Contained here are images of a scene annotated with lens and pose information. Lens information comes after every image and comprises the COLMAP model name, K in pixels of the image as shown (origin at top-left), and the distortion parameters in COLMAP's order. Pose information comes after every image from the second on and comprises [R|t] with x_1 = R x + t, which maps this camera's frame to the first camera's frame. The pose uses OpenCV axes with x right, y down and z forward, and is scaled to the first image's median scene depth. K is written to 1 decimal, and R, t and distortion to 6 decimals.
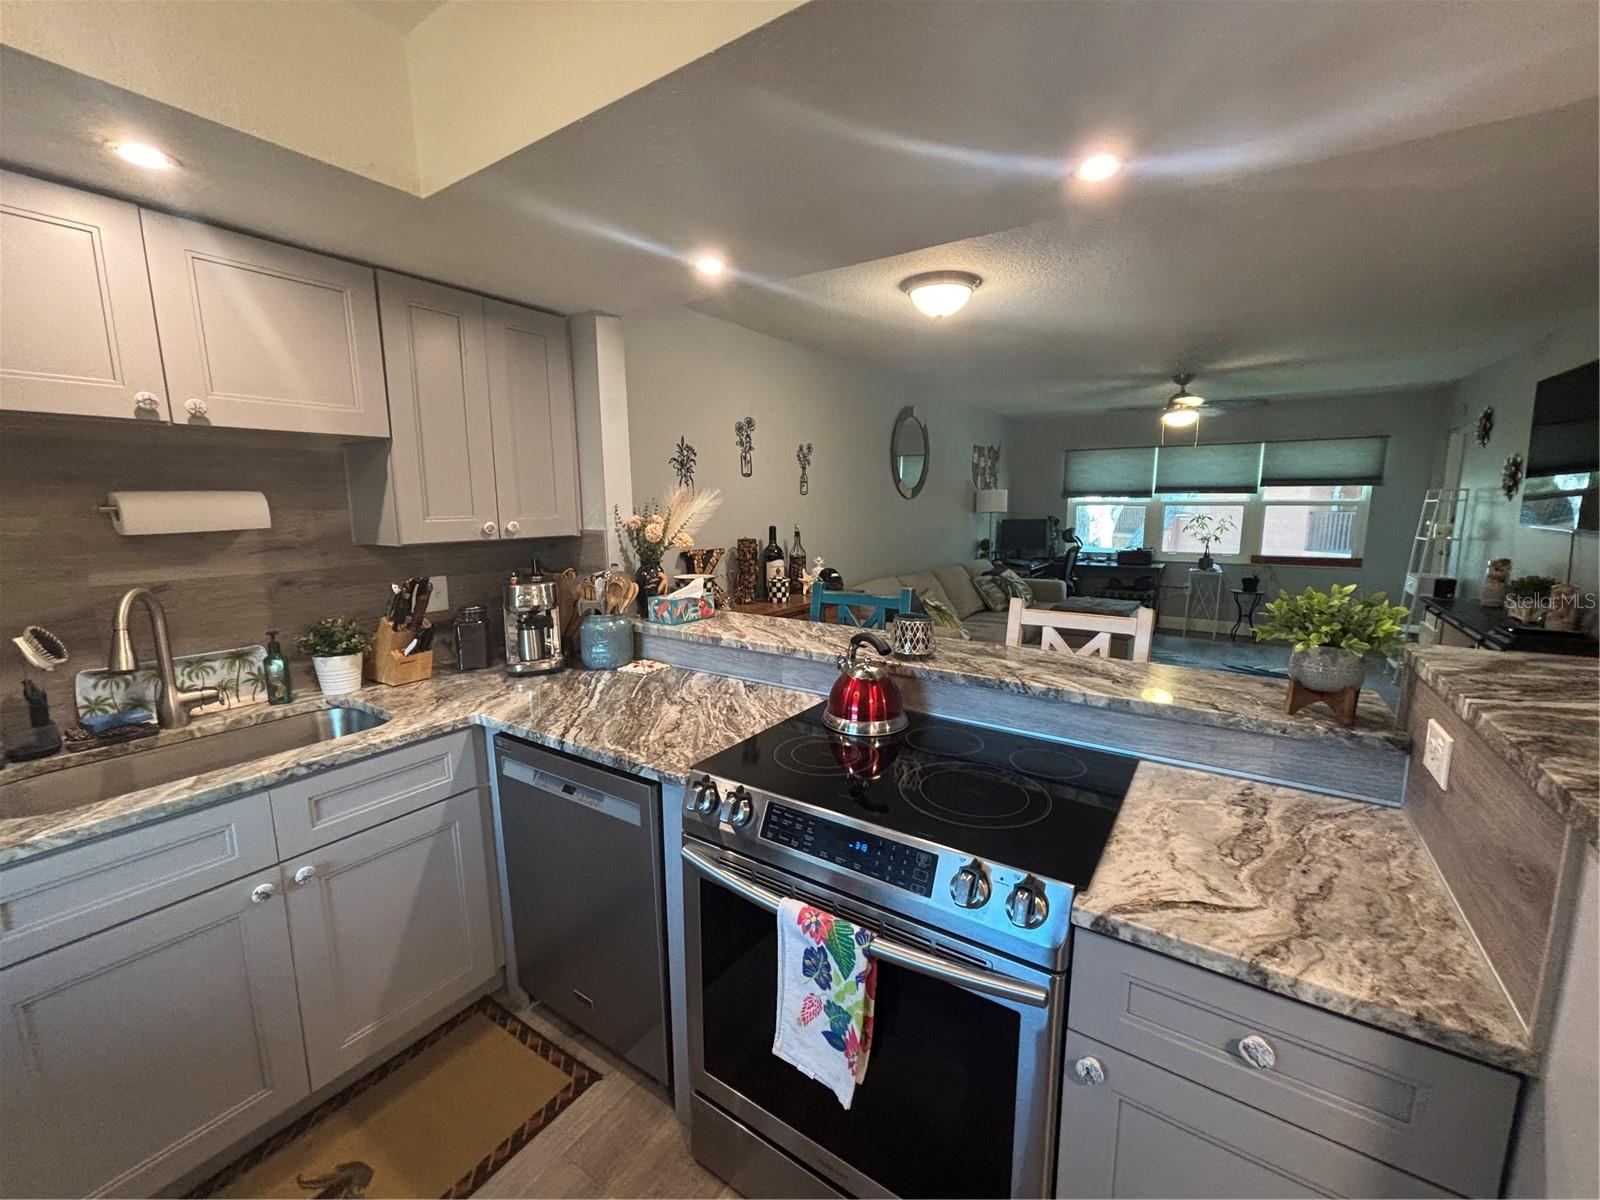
lens RADIAL K [[643.6, 0, 801.5], [0, 643.6, 603.4], [0, 0, 1]] dist [-0.001115, -0.000190]
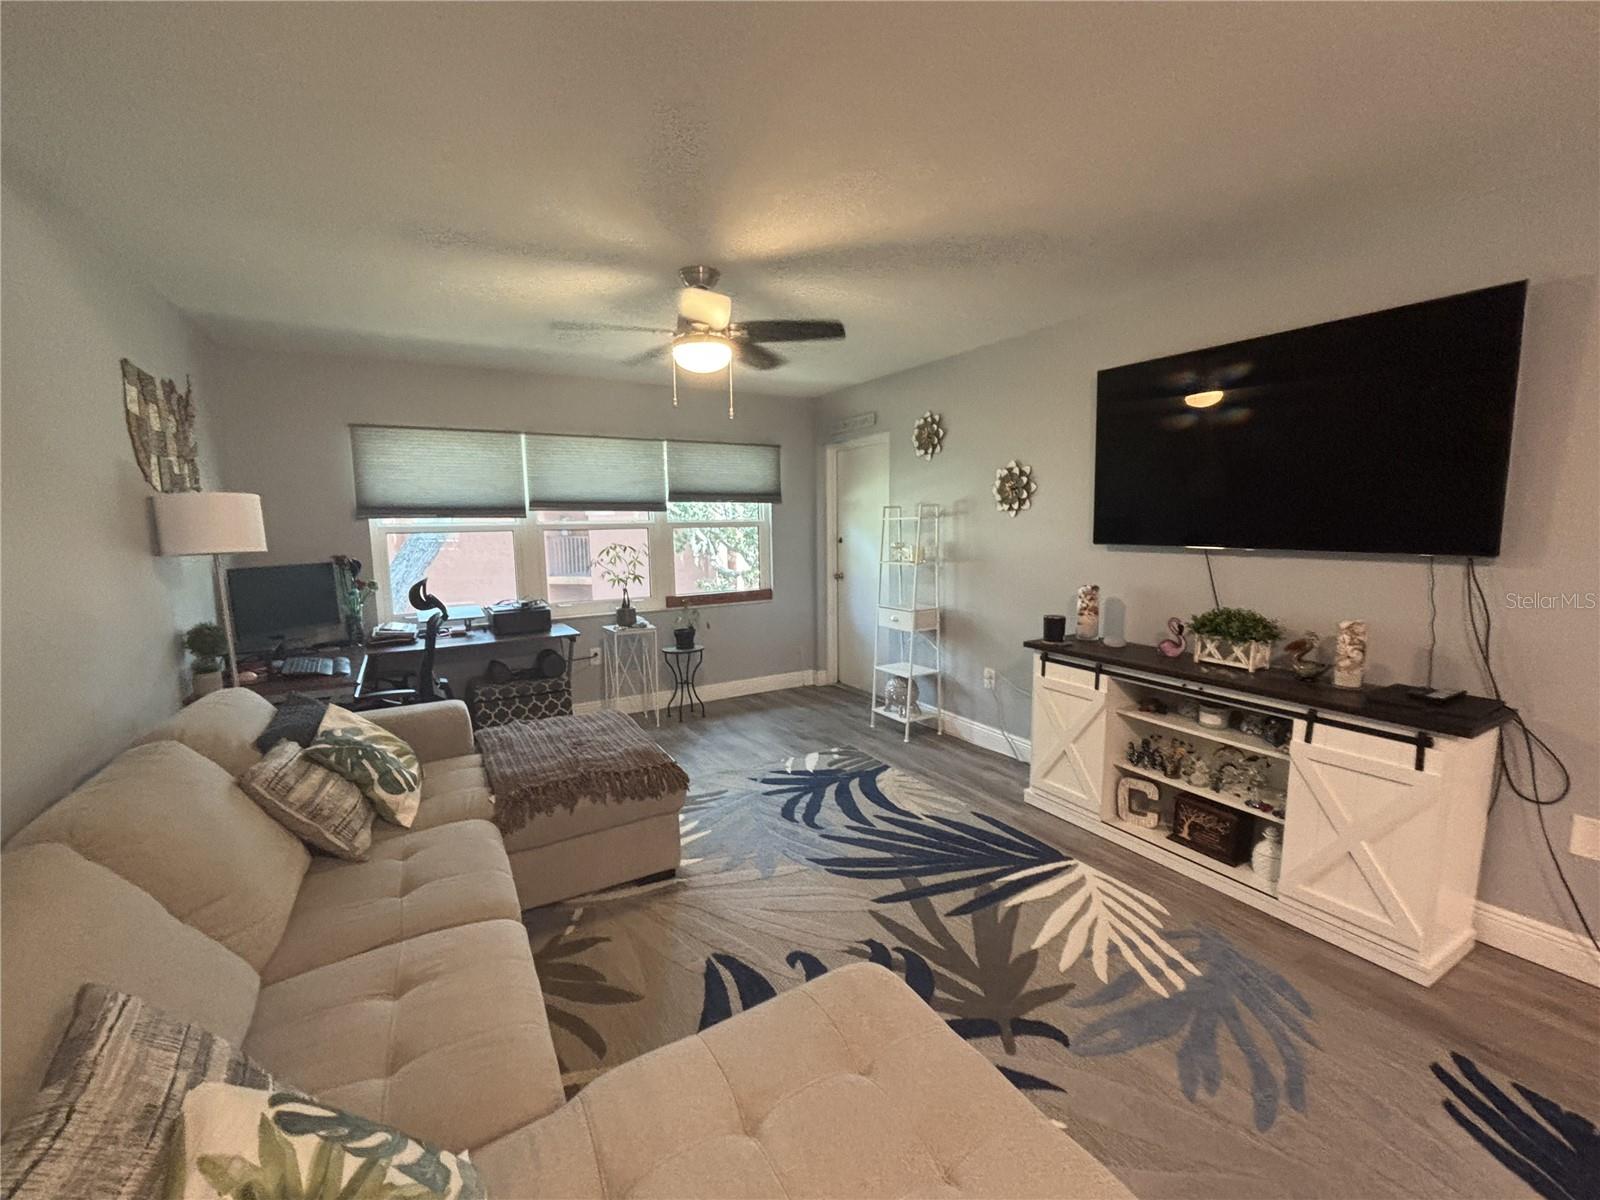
lens RADIAL K [[672.9, 0, 803.2], [0, 672.9, 597.6], [0, 0, 1]] dist [-0.001348, -0.000245]
pose [[0.439228, -0.100758, 0.892708, 0.158501], [0.150571, 0.987891, 0.037418, -0.132724], [-0.885668, 0.117981, 0.449080, 0.880819]]
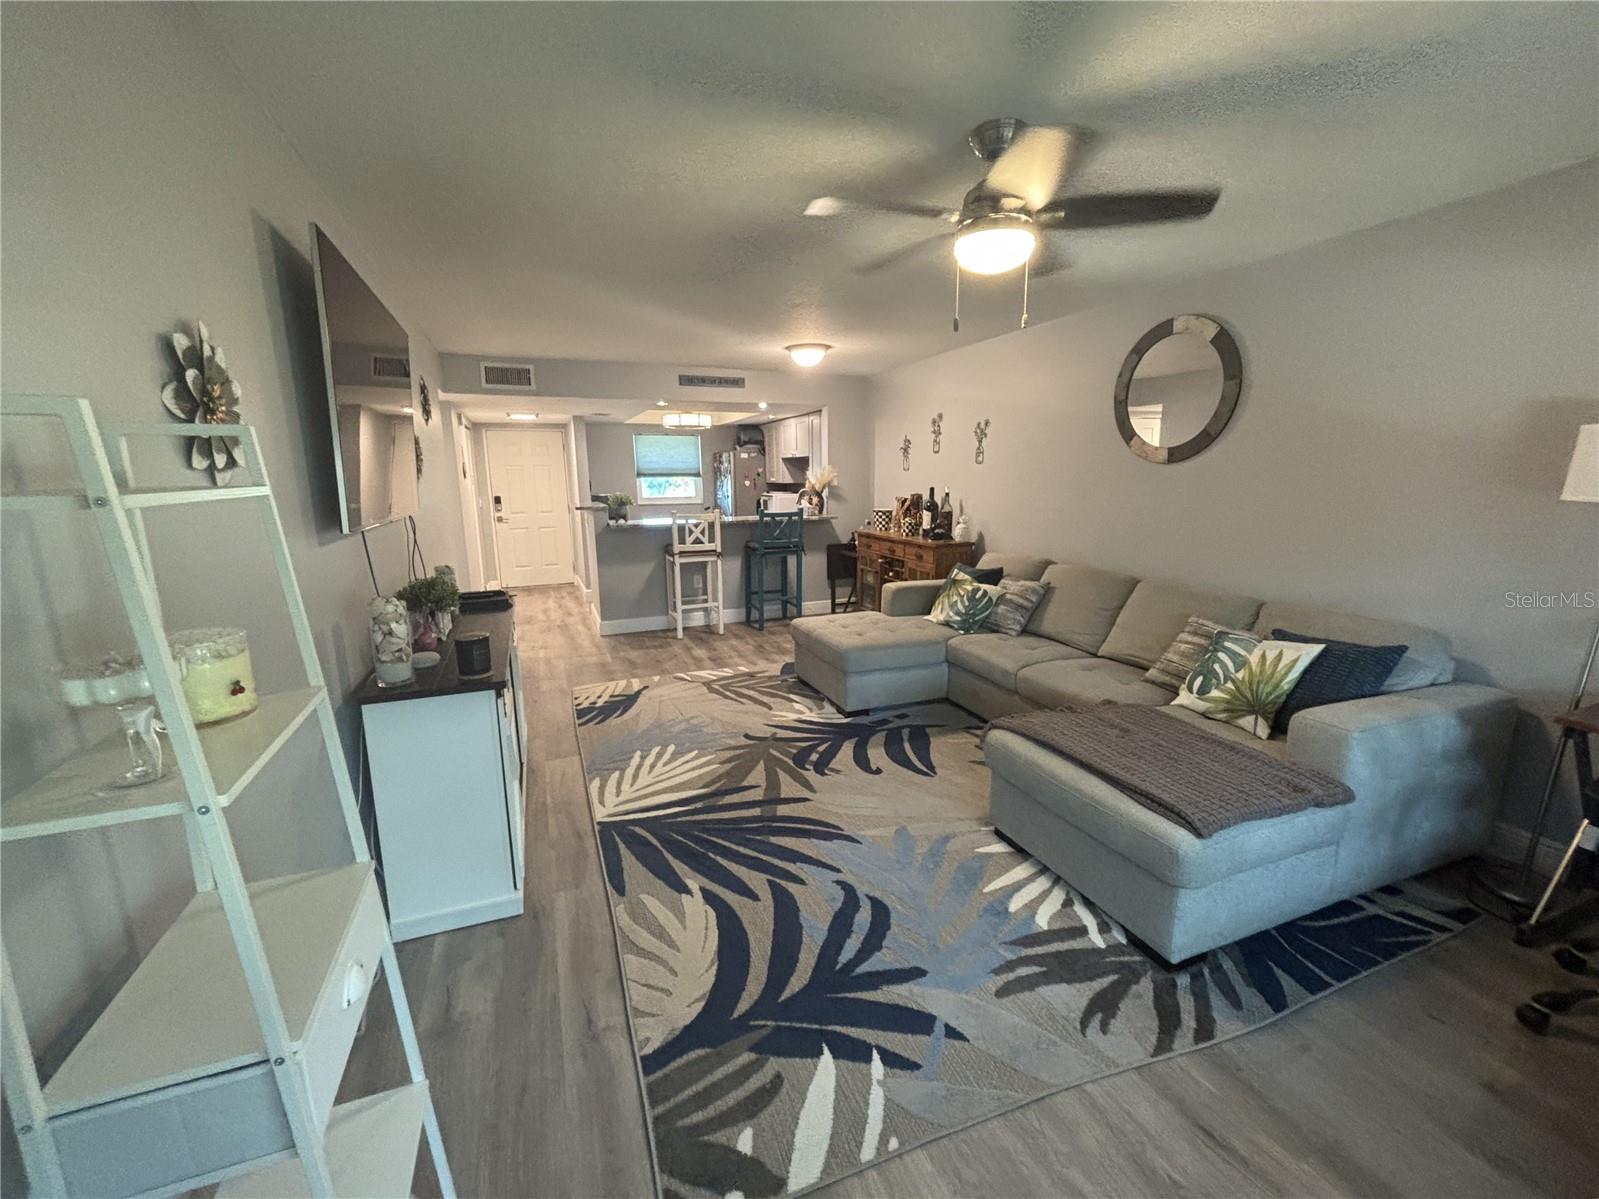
lens RADIAL K [[657.0, 0, 799.5], [0, 657.0, 599.5], [0, 0, 1]] dist [0.001395, -0.000019]
pose [[-0.565406, 0.171298, -0.806829, 1.238112], [-0.109525, 0.953941, 0.279285, -0.233713], [0.817508, 0.246277, -0.520603, 1.435524]]
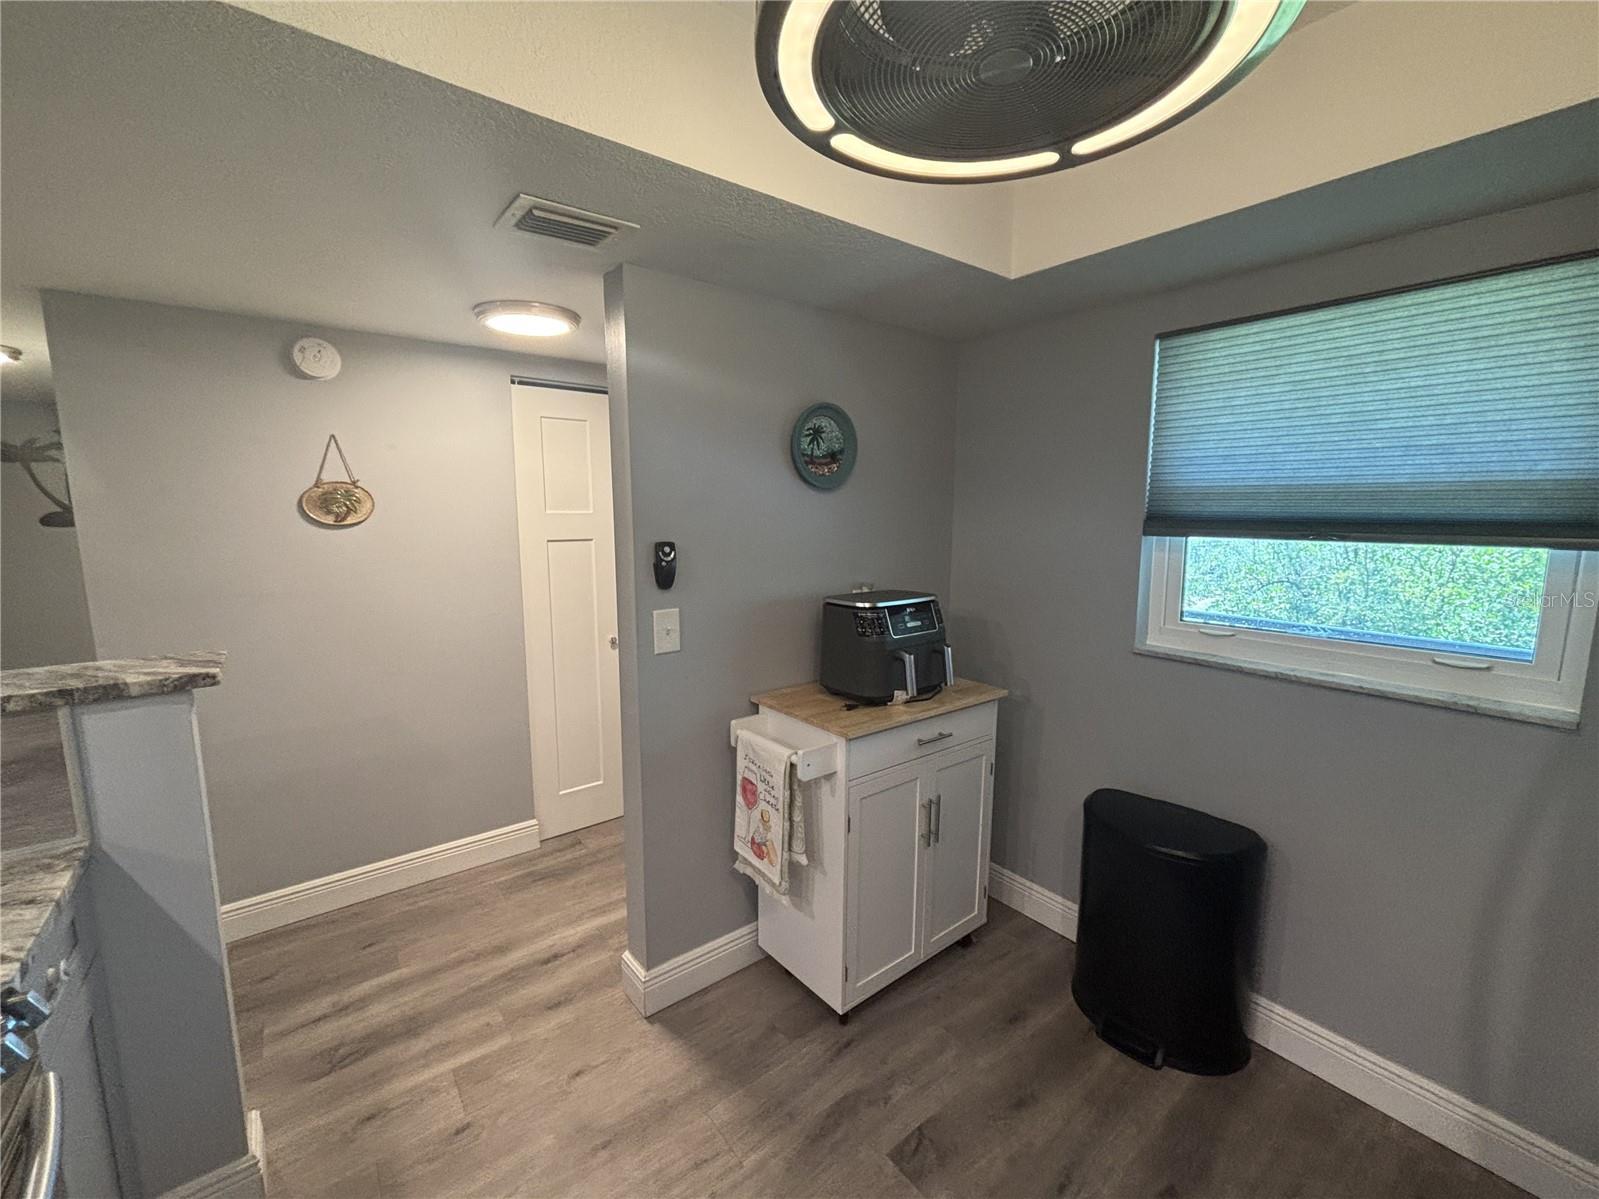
lens RADIAL K [[657.0, 0, 799.5], [0, 657.0, 599.5], [0, 0, 1]] dist [0.001395, -0.000019]
pose [[-0.948466, -0.037363, 0.314668, -0.192304], [0.056105, 0.957535, 0.282805, -0.055175], [-0.311872, 0.285886, -0.906093, 0.296201]]
